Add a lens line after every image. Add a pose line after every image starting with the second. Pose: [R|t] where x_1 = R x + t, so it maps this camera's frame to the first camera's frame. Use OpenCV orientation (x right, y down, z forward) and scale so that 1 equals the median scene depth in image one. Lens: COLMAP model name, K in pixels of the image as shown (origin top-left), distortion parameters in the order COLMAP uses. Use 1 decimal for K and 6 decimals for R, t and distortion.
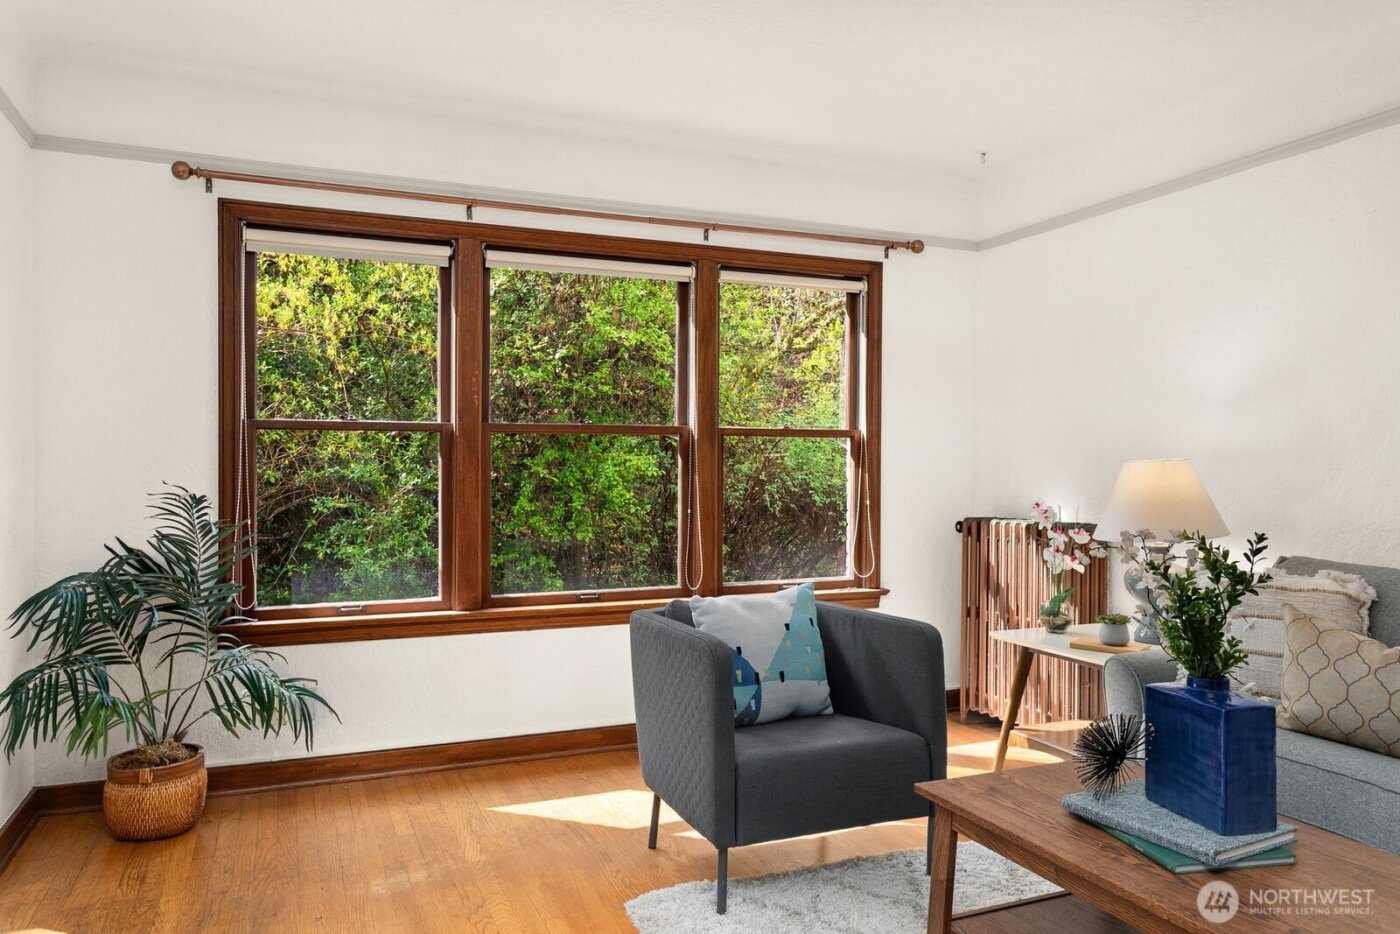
lens RADIAL K [[958.7, 0, 694.1], [0, 958.7, 470.0], [0, 0, 1]] dist [-0.025091, 0.004979]
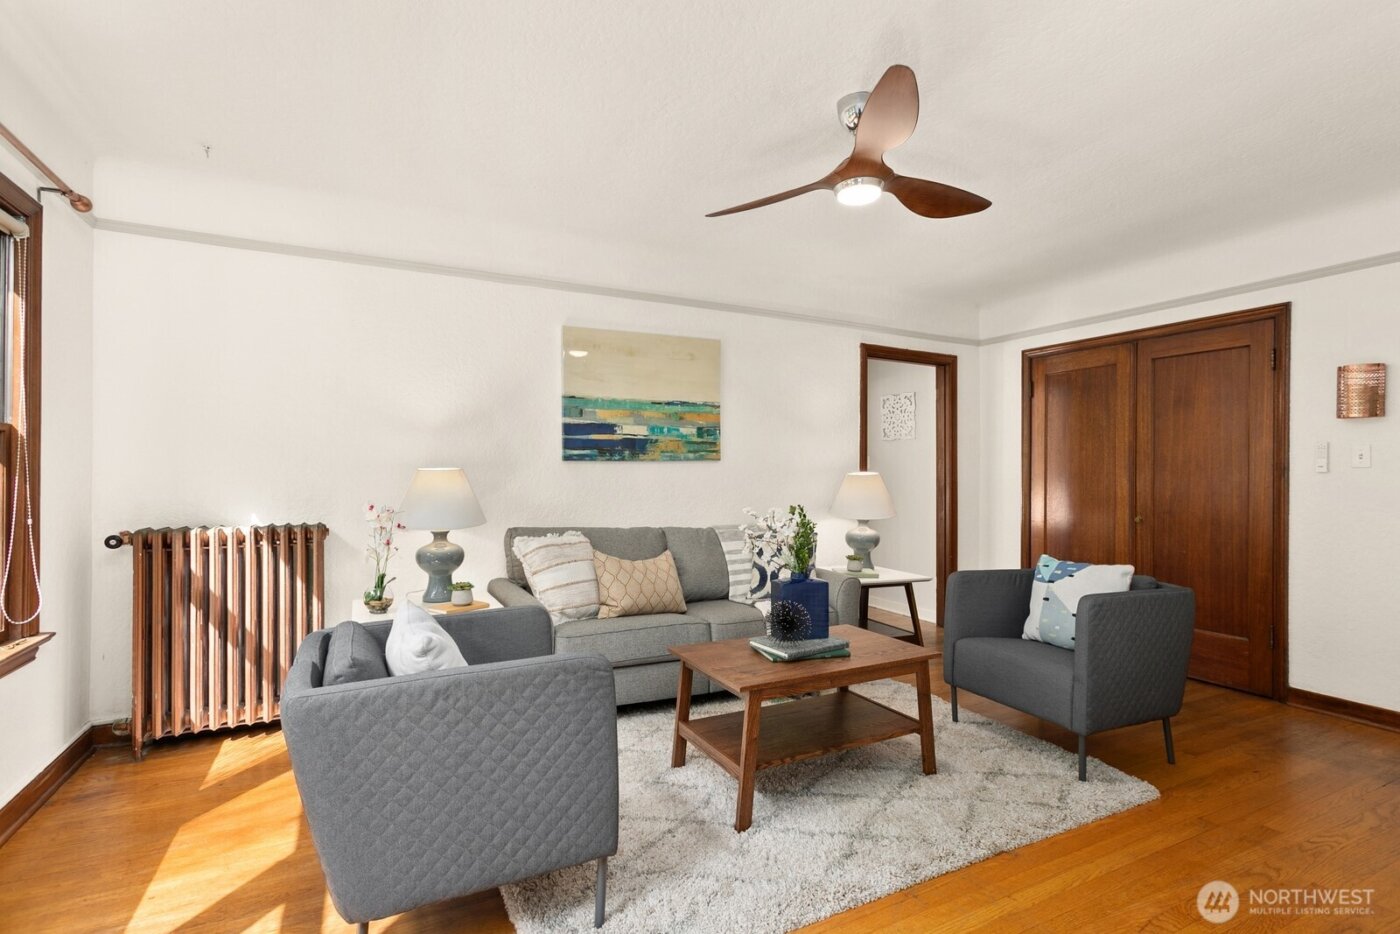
lens RADIAL K [[664.4, 0, 687.3], [0, 664.4, 472.3], [0, 0, 1]] dist [0.001830, 0.000094]
pose [[-0.051982, -0.004013, 0.998640, -0.498135], [0.001633, 0.999990, 0.004103, -0.008204], [-0.998647, 0.001844, -0.051975, 0.702393]]
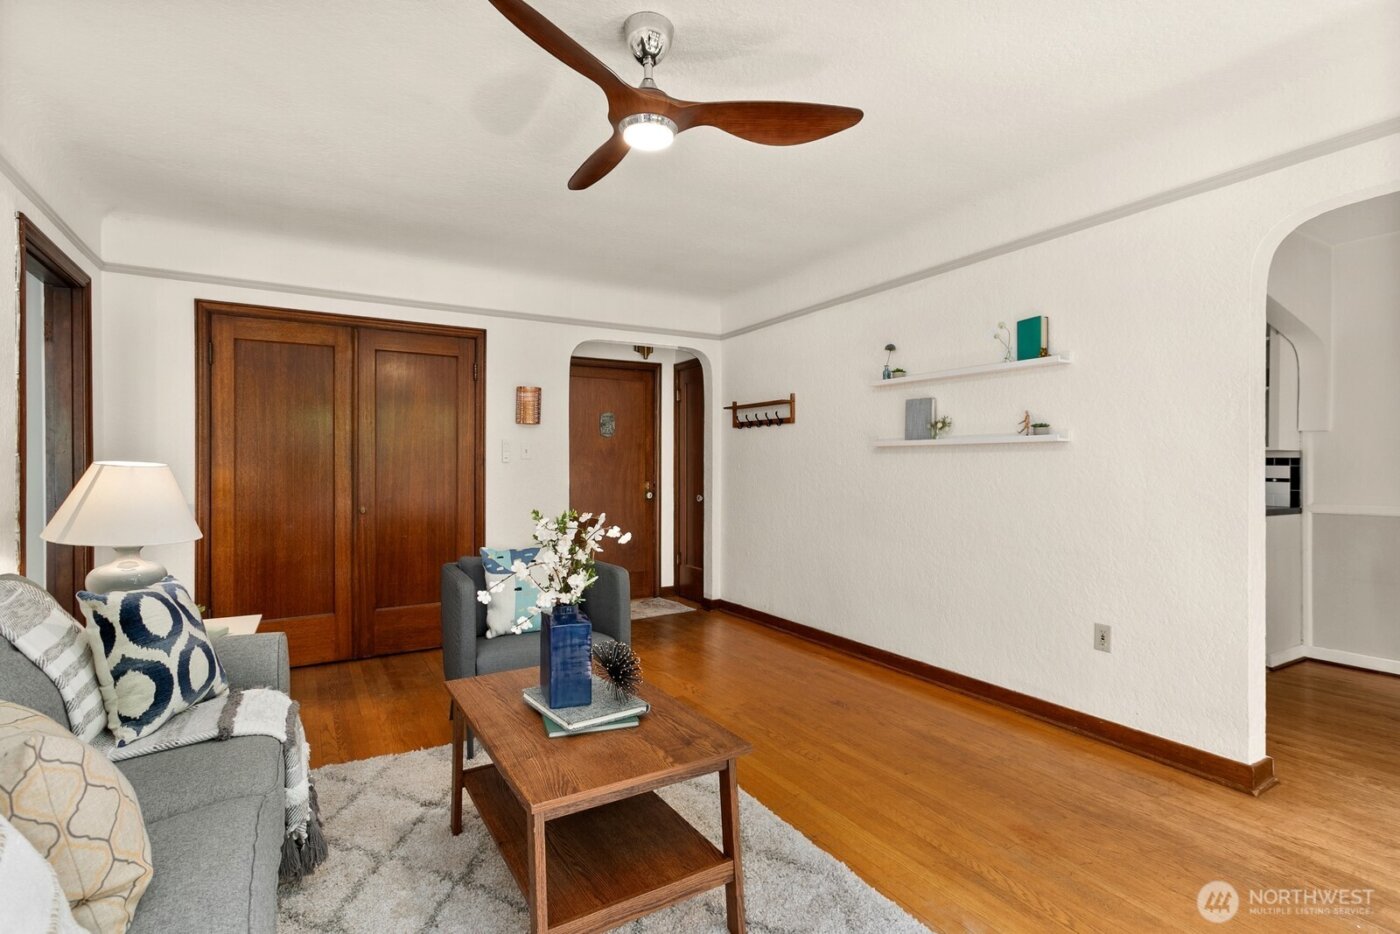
lens RADIAL K [[664.4, 0, 708.2], [0, 664.4, 465.7], [0, 0, 1]] dist [0.001830, 0.000094]
pose [[-0.990085, -0.003999, -0.140415, 0.244703], [-0.004759, 0.999976, 0.005081, -0.004196], [0.140391, 0.005699, -0.990080, 1.093464]]
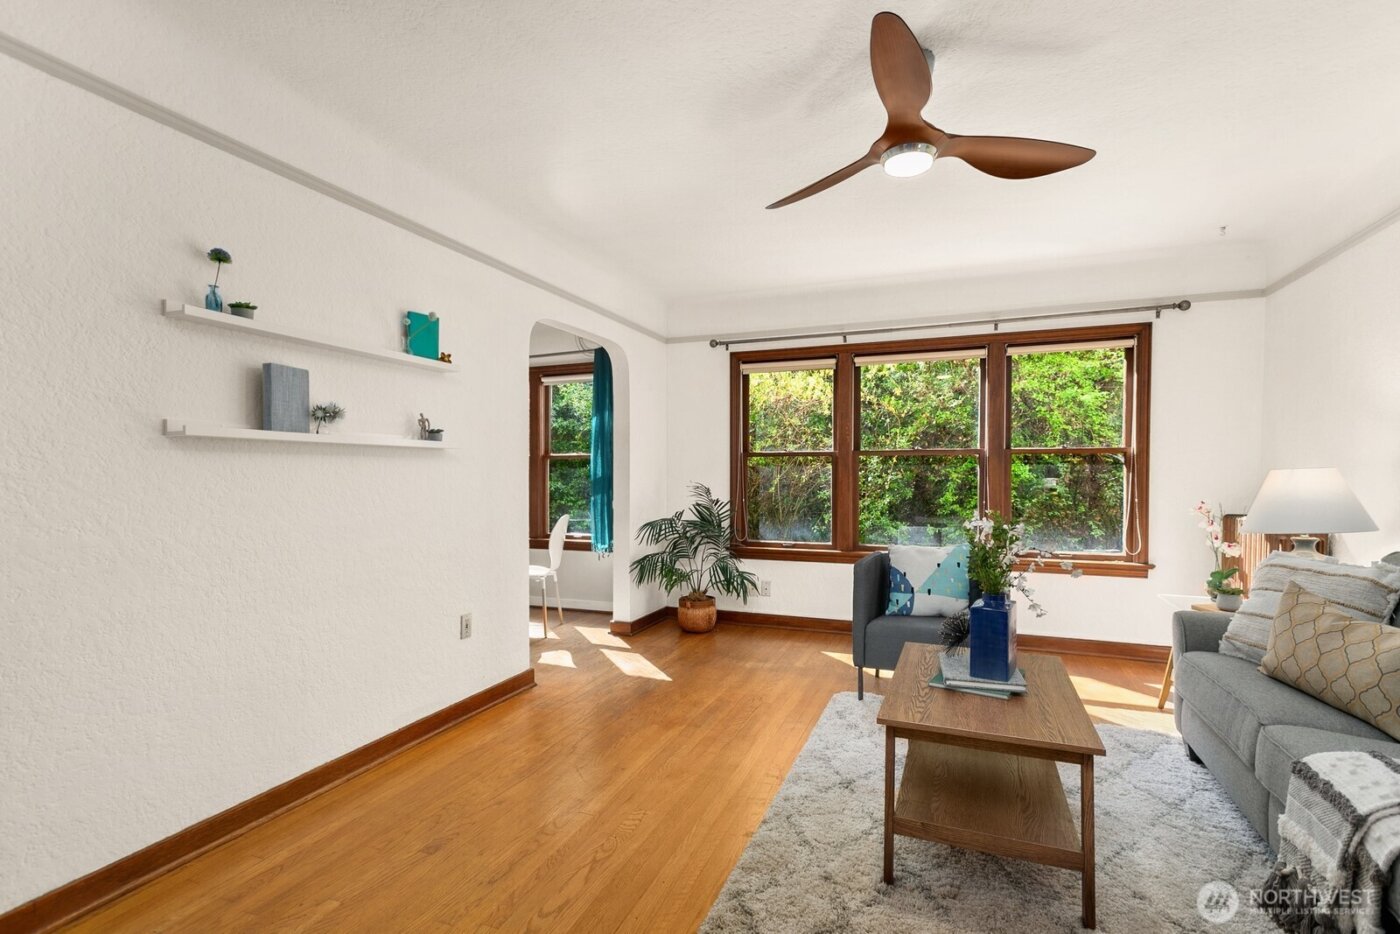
lens RADIAL K [[664.4, 0, 713.5], [0, 664.4, 471.4], [0, 0, 1]] dist [0.001830, 0.000094]
pose [[0.724493, -0.004869, -0.689265, 0.541373], [-0.001734, 0.999959, -0.008887, 0.003309], [0.689280, 0.007634, 0.724455, -0.140284]]
